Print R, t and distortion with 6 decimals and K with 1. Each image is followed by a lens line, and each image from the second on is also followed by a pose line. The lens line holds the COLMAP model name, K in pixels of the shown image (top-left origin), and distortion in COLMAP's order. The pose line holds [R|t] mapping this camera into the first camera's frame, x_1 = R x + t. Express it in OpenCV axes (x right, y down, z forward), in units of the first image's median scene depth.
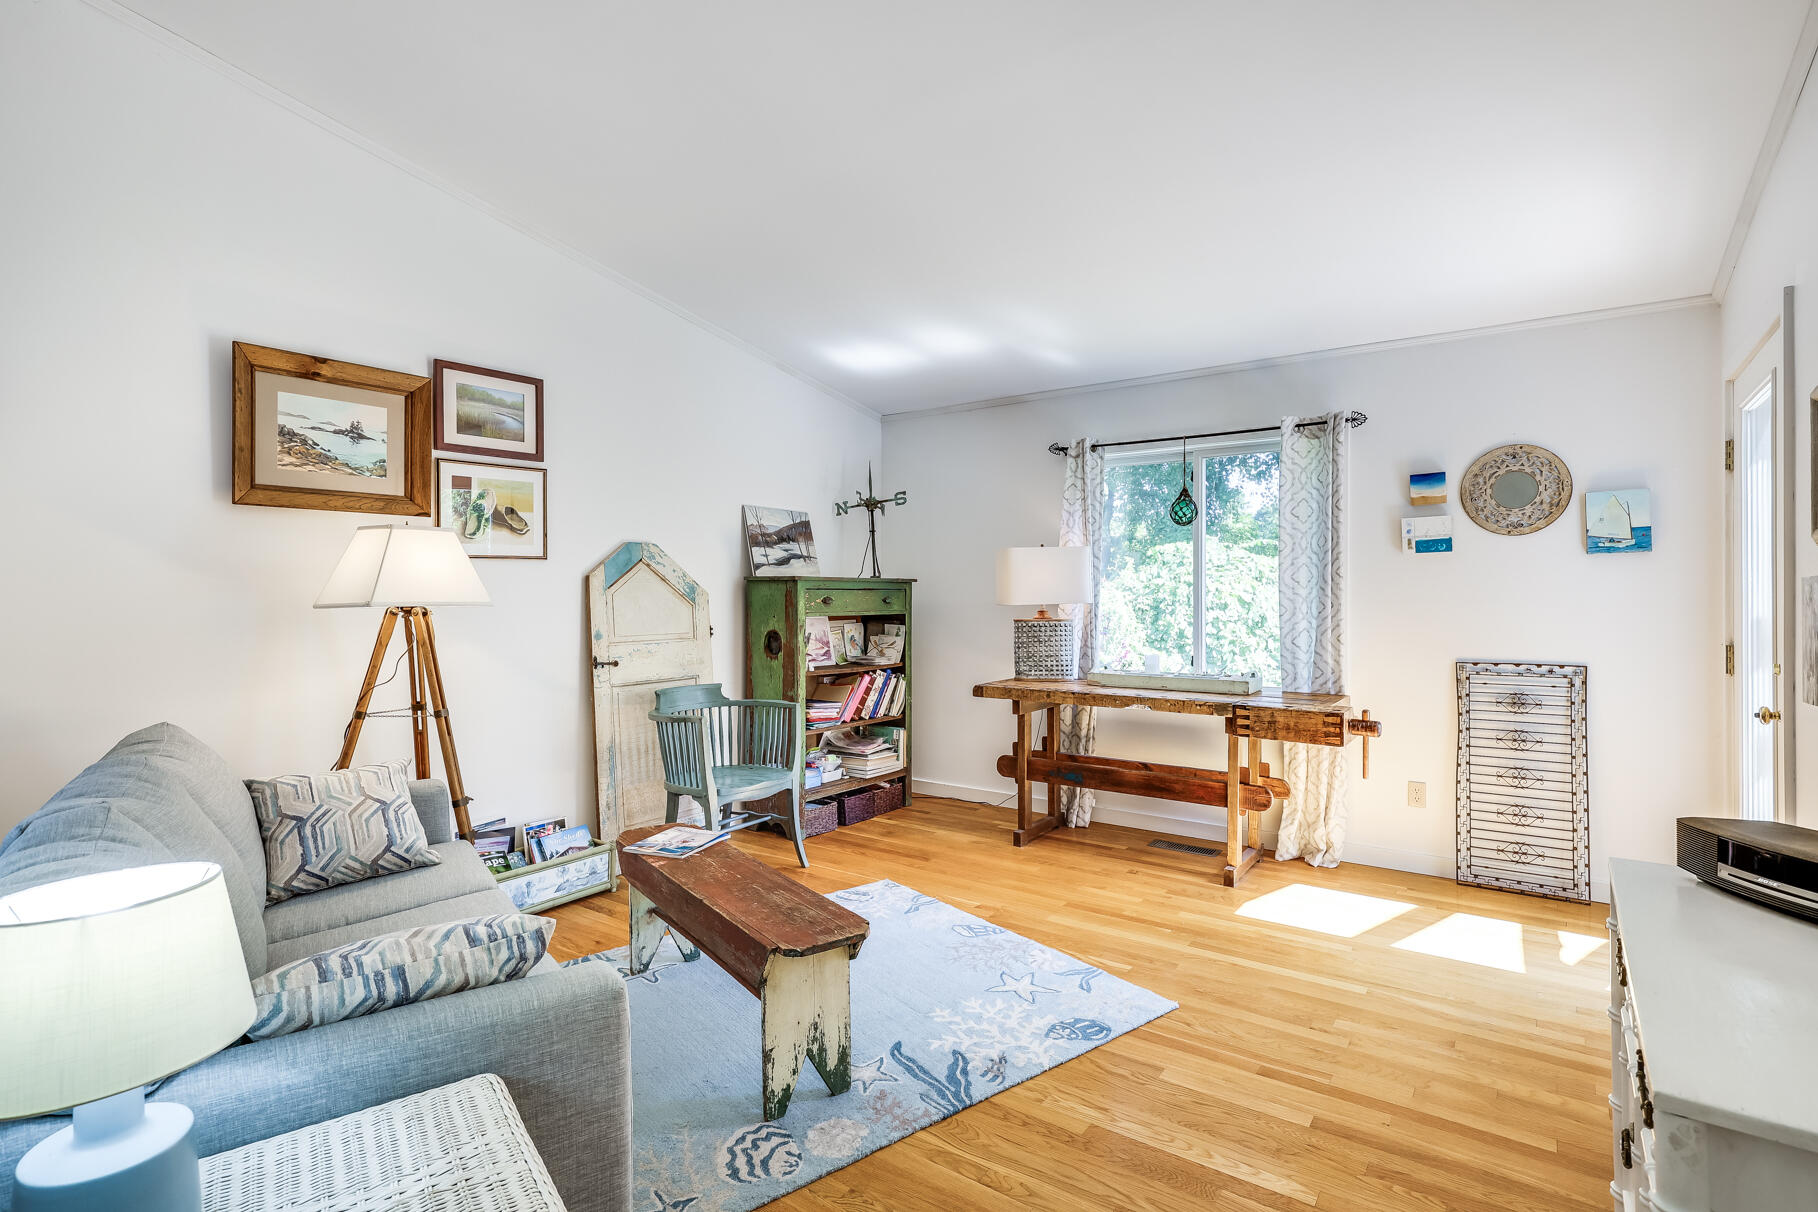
lens RADIAL K [[877.6, 0, 904.3], [0, 877.6, 598.2], [0, 0, 1]] dist [0.003504, -0.000639]
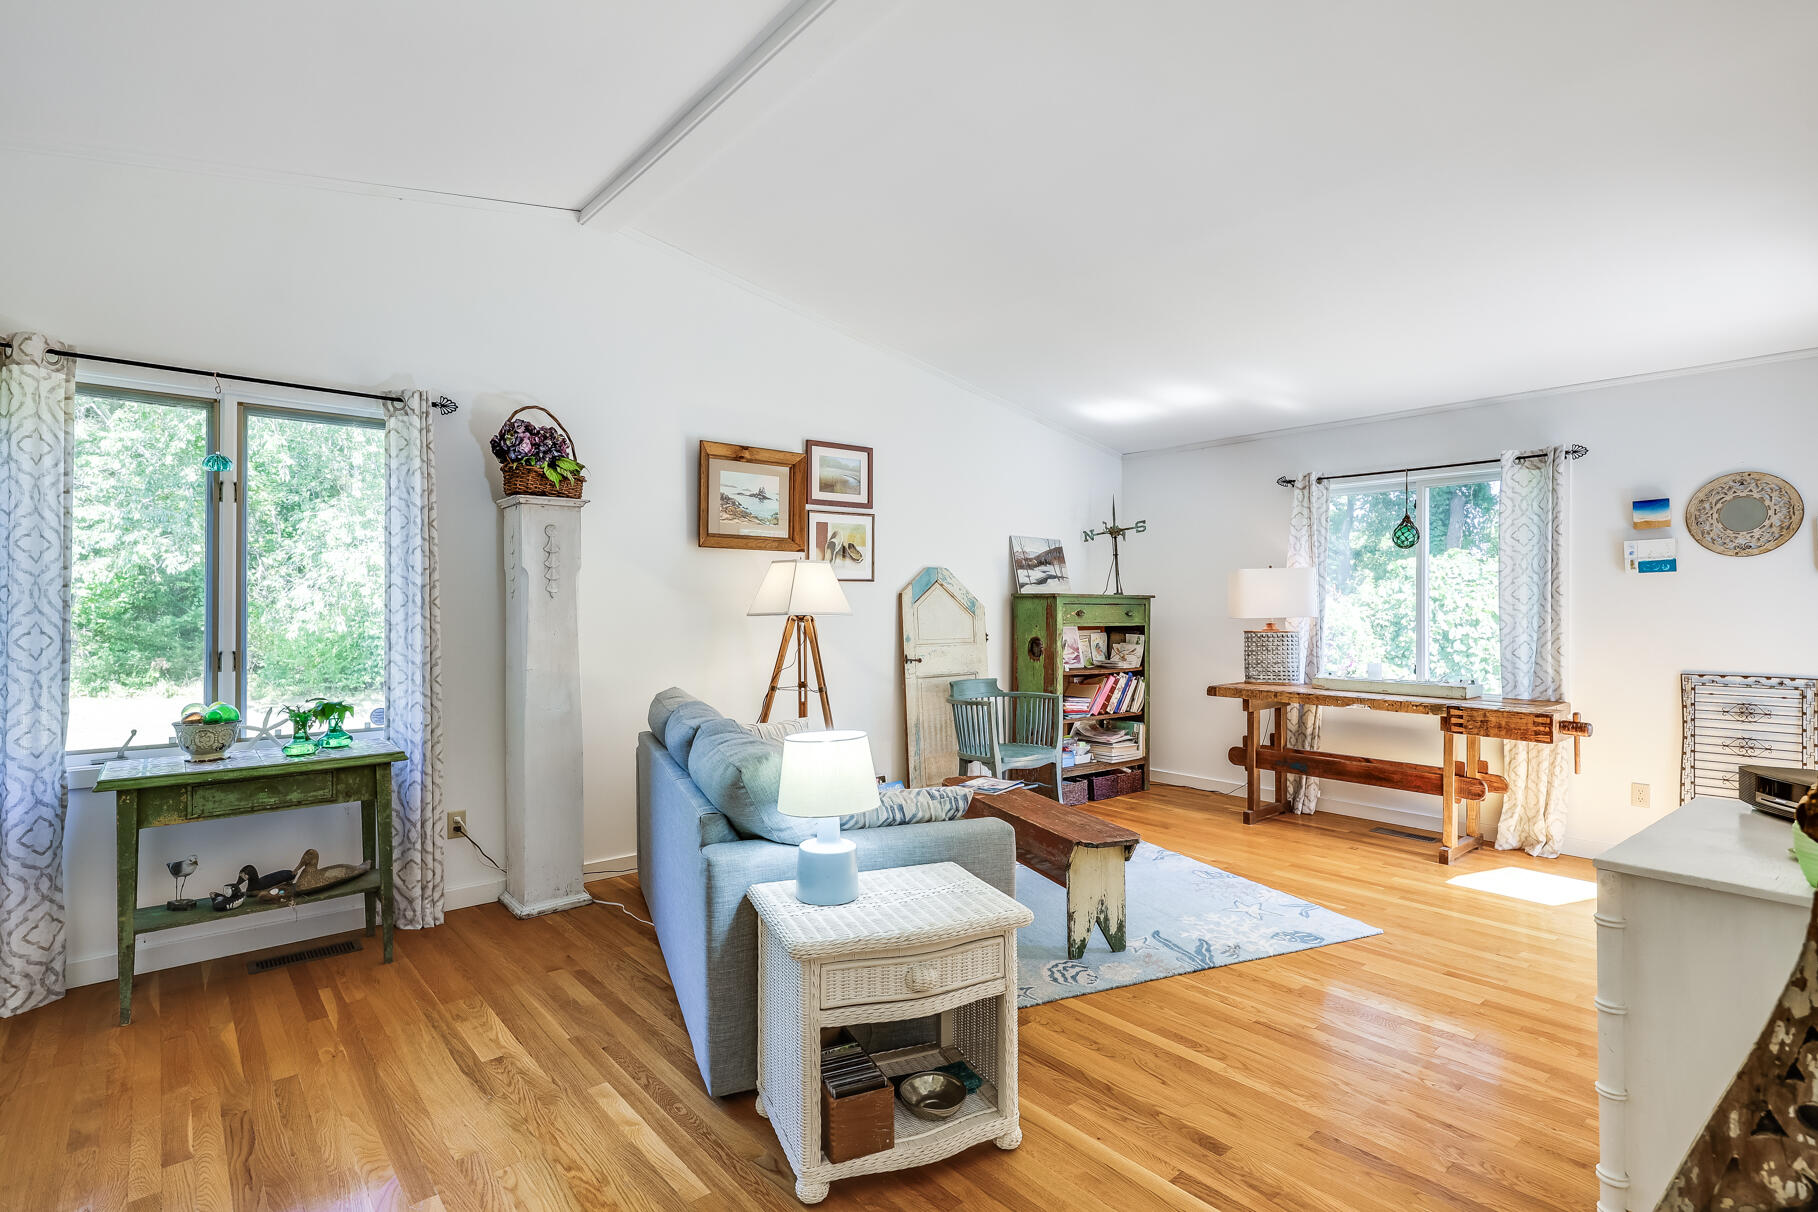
lens RADIAL K [[877.6, 0, 898.2], [0, 877.6, 604.6], [0, 0, 1]] dist [0.003504, -0.000639]
pose [[0.969572, 0.003832, -0.244777, -0.041184], [-0.005846, 0.999955, -0.007502, 0.001390], [0.244737, 0.008705, 0.969550, -0.284591]]
